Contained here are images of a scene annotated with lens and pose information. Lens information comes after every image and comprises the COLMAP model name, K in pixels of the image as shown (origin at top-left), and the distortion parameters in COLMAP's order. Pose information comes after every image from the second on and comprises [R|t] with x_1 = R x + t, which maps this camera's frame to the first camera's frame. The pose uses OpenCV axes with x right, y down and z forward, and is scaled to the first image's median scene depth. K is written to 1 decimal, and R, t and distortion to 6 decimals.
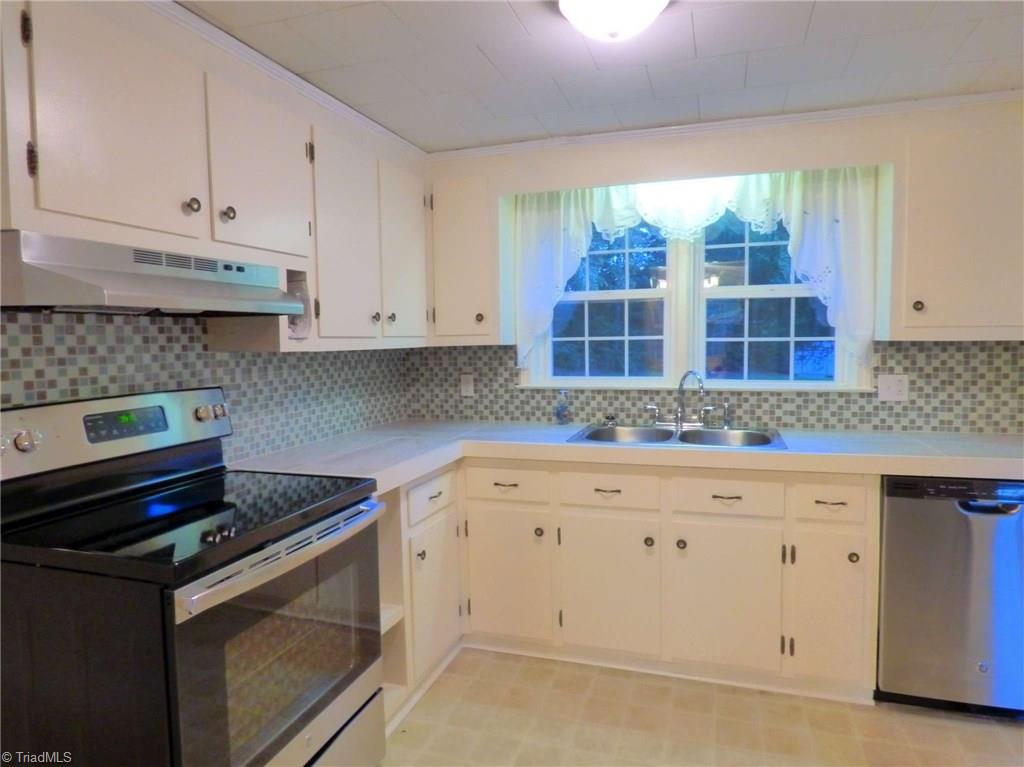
lens RADIAL K [[632.6, 0, 516.5], [0, 632.6, 380.9], [0, 0, 1]] dist [-0.001898, 0.004089]
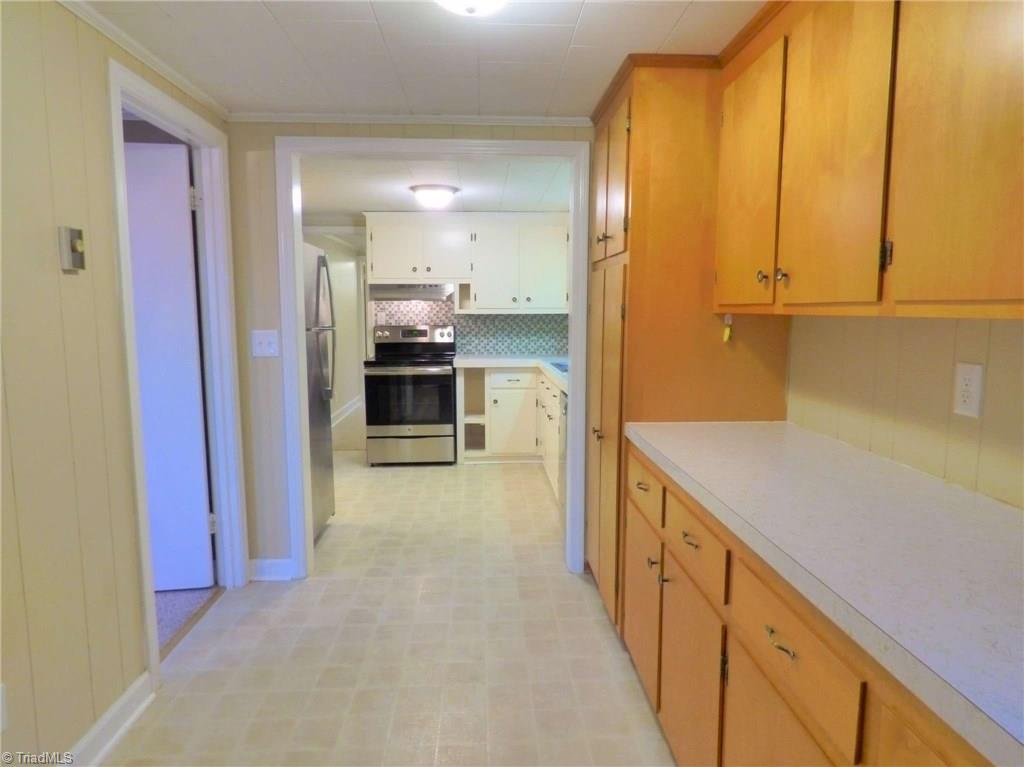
lens RADIAL K [[632.6, 0, 492.5], [0, 632.6, 378.6], [0, 0, 1]] dist [-0.001898, 0.004089]
pose [[0.321808, 0.116691, -0.939587, 1.897759], [-0.064572, 0.992770, 0.101180, -0.043634], [0.944600, 0.028111, 0.327016, 0.198741]]
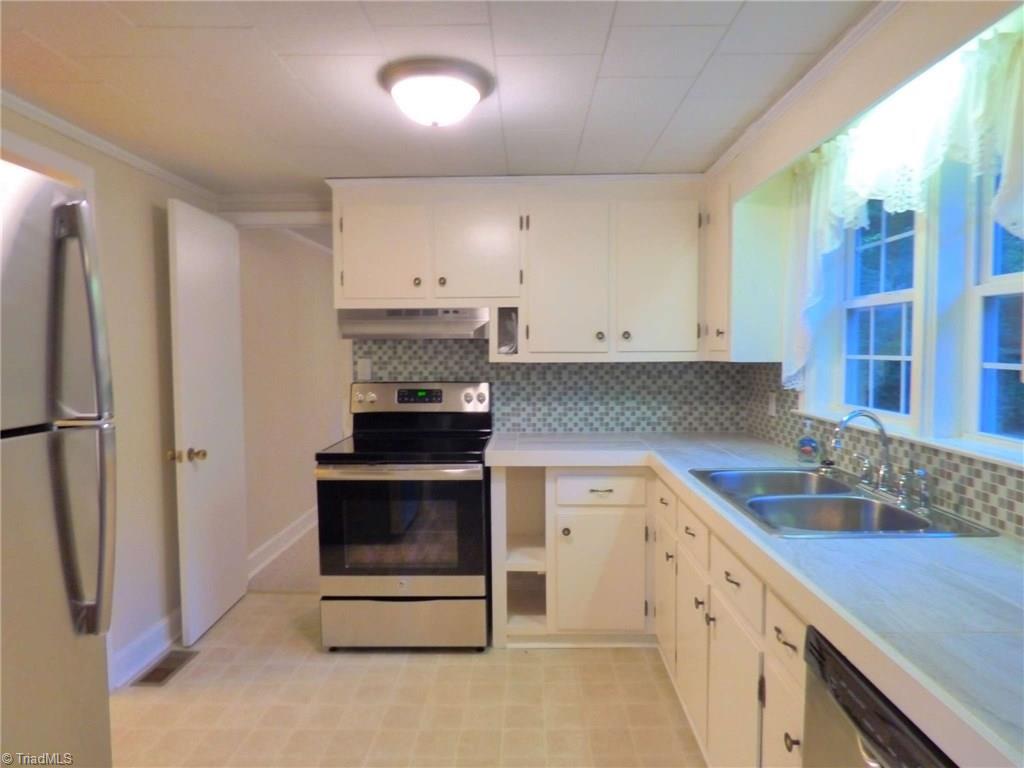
lens RADIAL K [[632.6, 0, 510.9], [0, 632.6, 381.1], [0, 0, 1]] dist [-0.001898, 0.004089]
pose [[0.277315, 0.064942, -0.958582, 0.904597], [-0.062165, 0.996835, 0.049550, -0.063163], [0.958766, 0.045850, 0.280474, 0.497529]]
